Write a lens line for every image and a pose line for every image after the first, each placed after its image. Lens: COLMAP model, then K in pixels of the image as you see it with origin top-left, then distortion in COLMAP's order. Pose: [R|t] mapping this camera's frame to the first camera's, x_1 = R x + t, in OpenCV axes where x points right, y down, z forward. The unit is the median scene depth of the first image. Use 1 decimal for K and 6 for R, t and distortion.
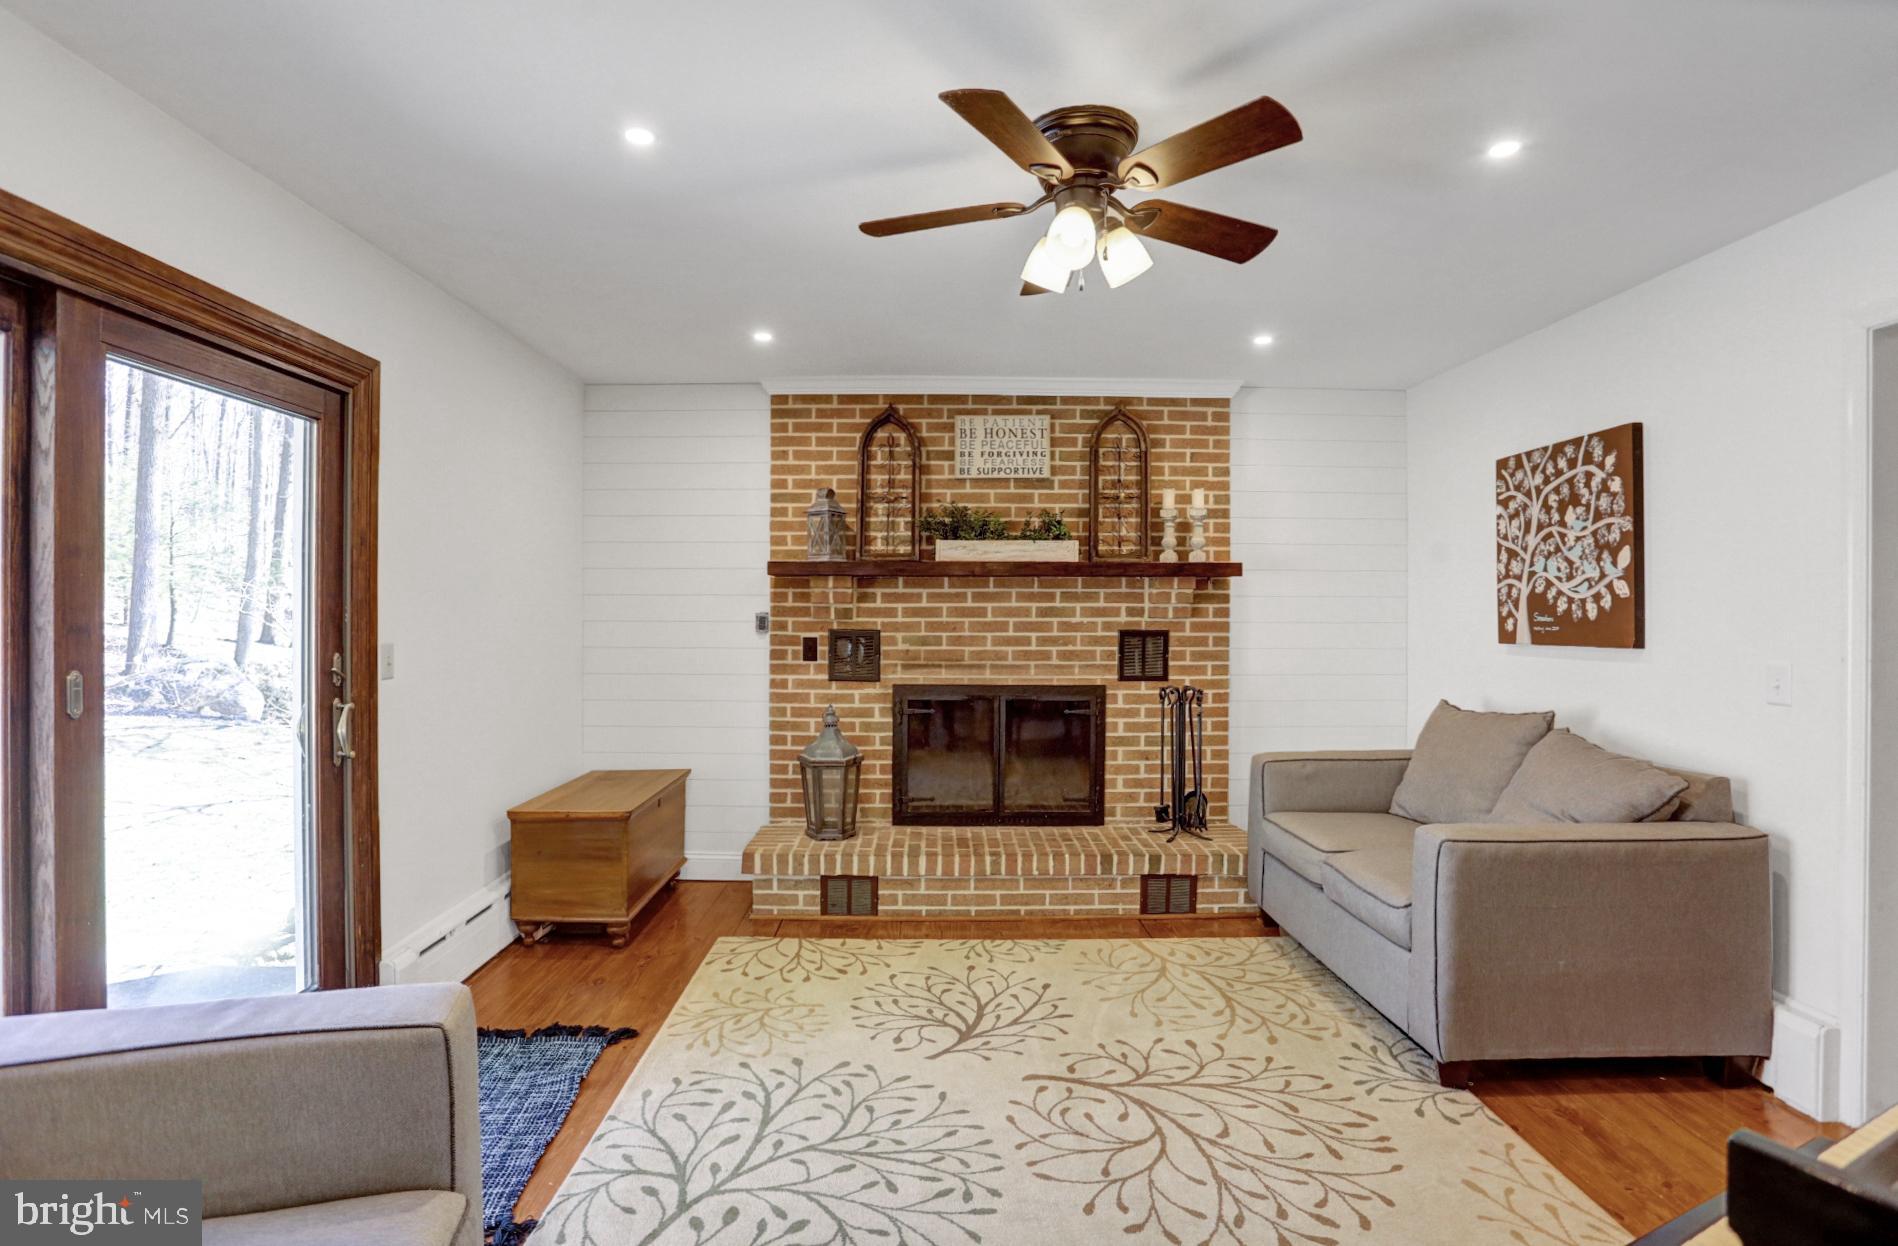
lens RADIAL K [[948.3, 0, 920.5], [0, 948.3, 618.9], [0, 0, 1]] dist [-0.049752, 0.000534]
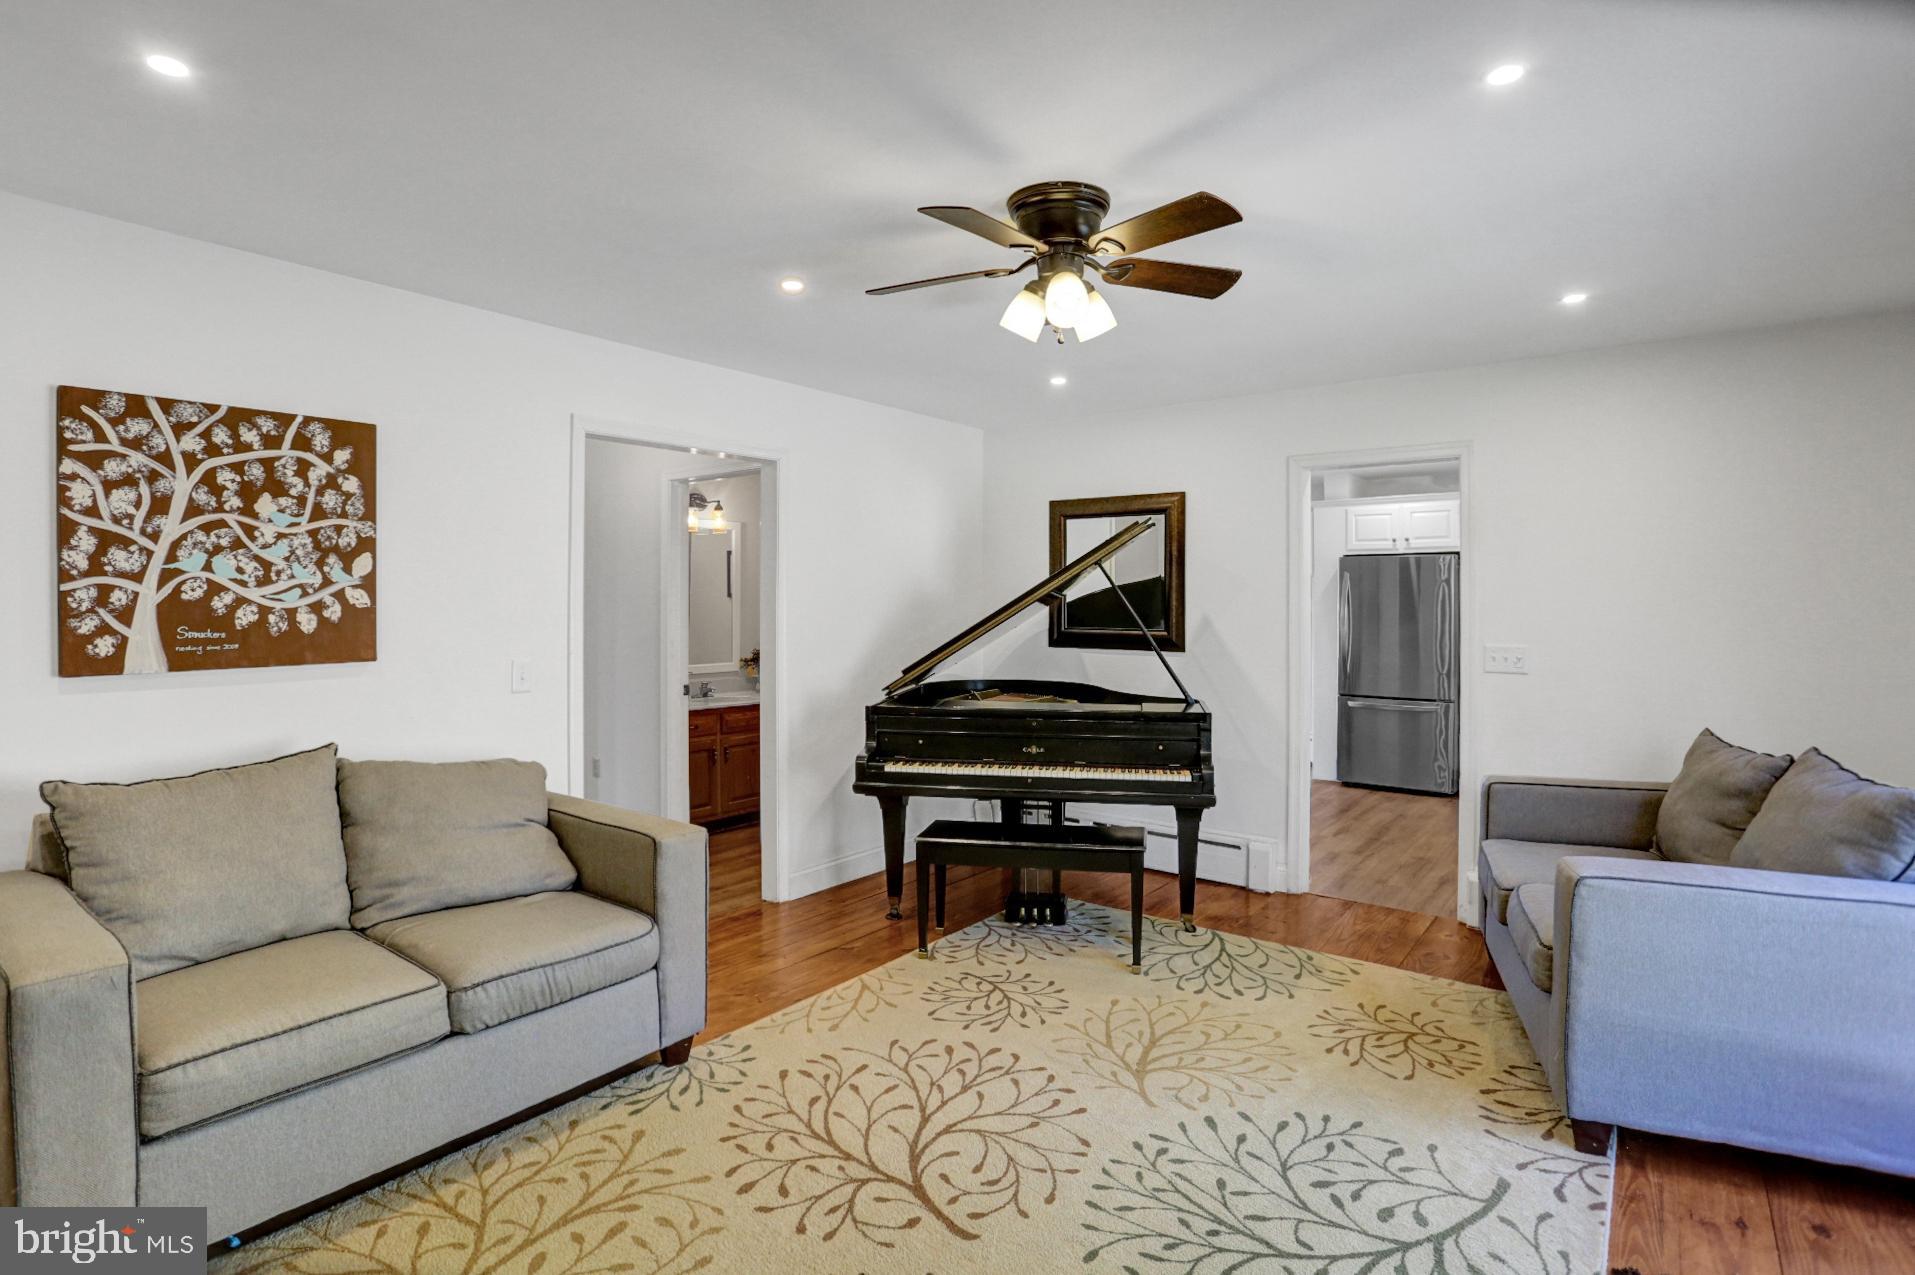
lens RADIAL K [[954.3, 0, 963.5], [0, 954.3, 608.2], [0, 0, 1]] dist [-0.039700, 0.001215]
pose [[-0.802069, -0.006828, 0.597193, -0.247094], [0.001390, 0.999911, 0.013300, -0.029067], [-0.597230, 0.011497, -0.801987, 1.175519]]
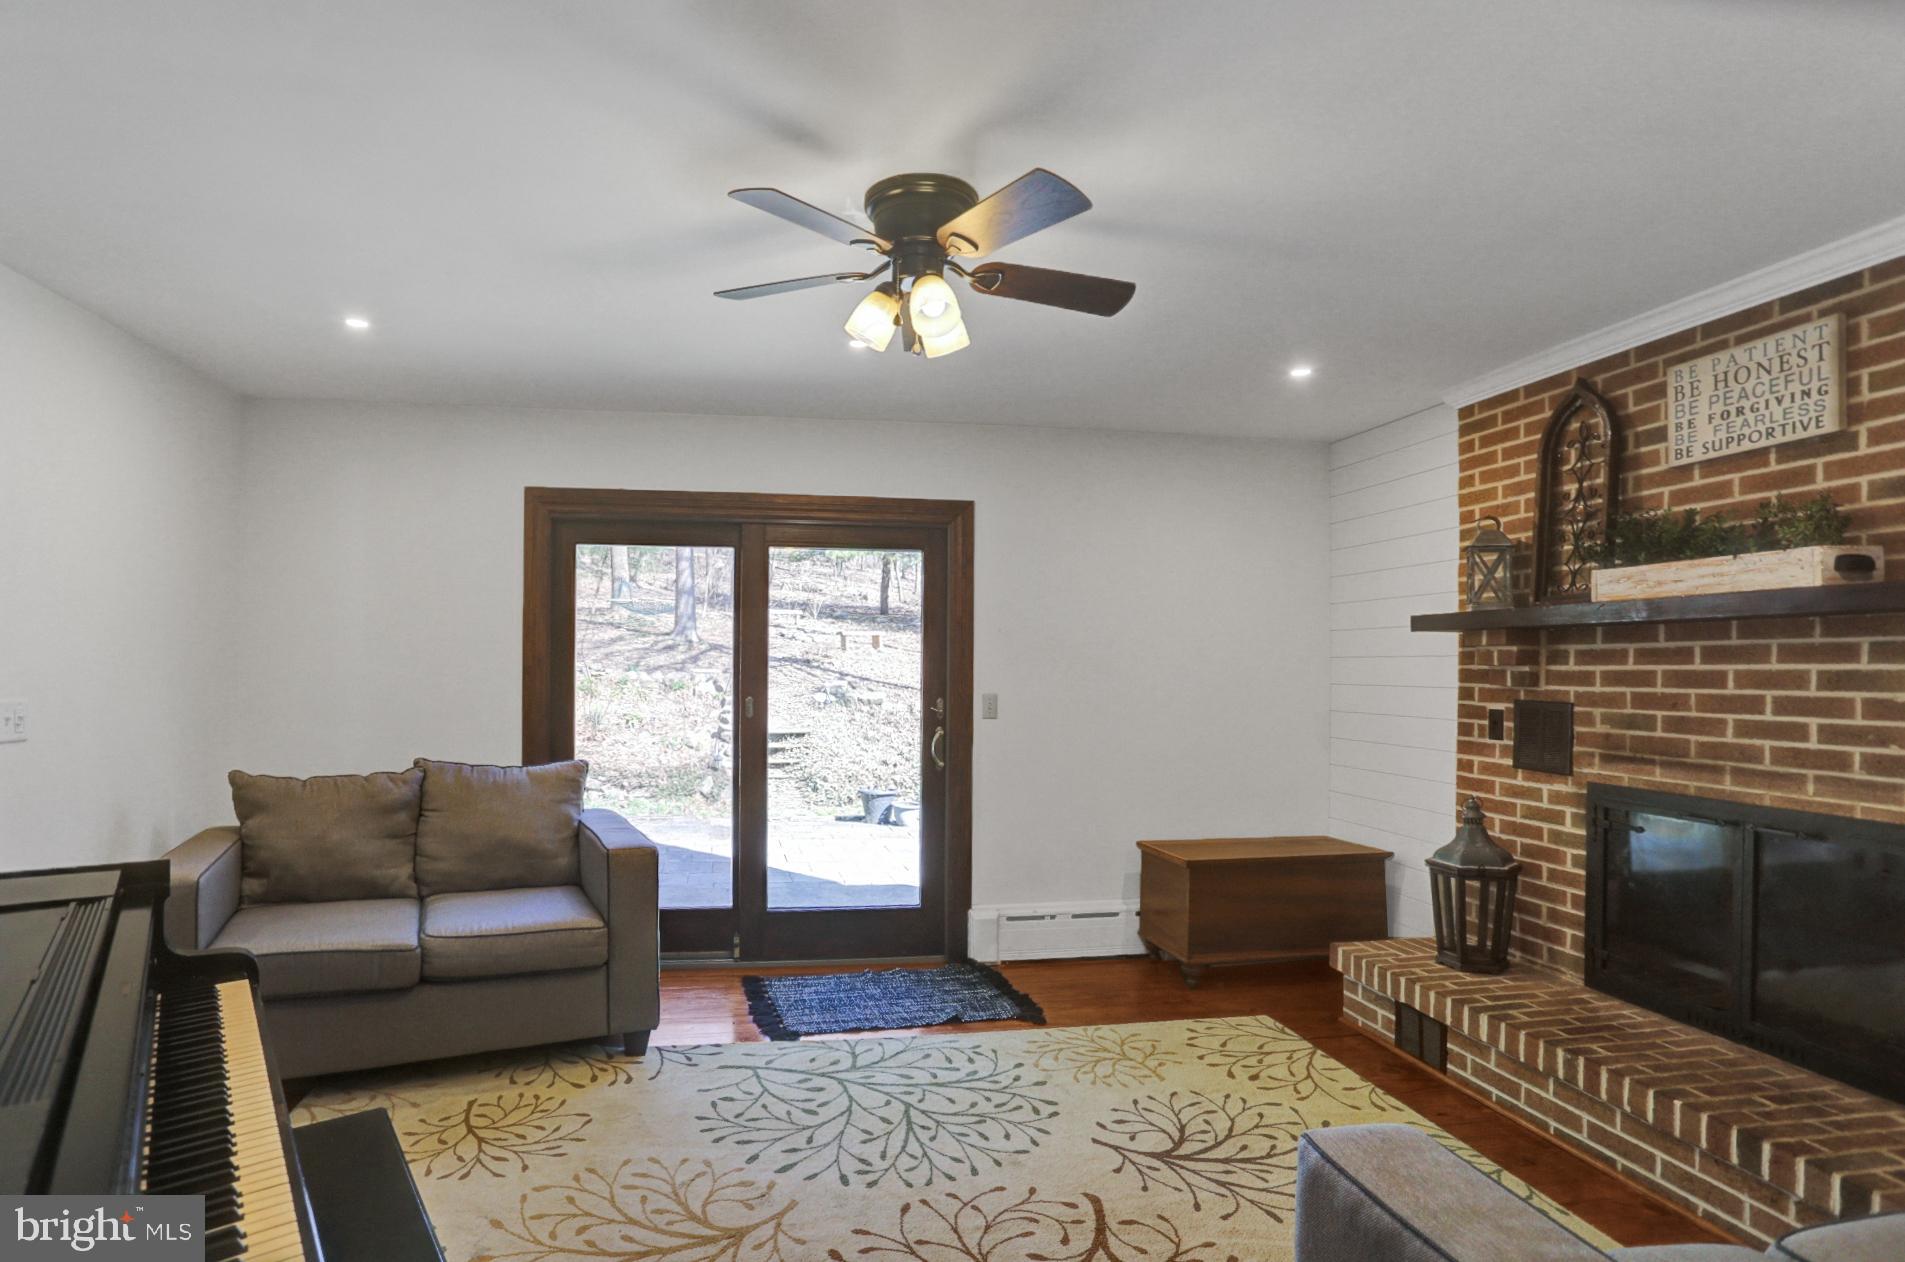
lens RADIAL K [[947.4, 0, 841.5], [0, 947.4, 669.0], [0, 0, 1]] dist [-0.066326, 0.015523]
pose [[0.136417, 0.001231, -0.990651, 0.695569], [-0.012499, 0.999922, -0.000479, -0.008075], [0.990573, 0.012448, 0.136421, 0.462327]]
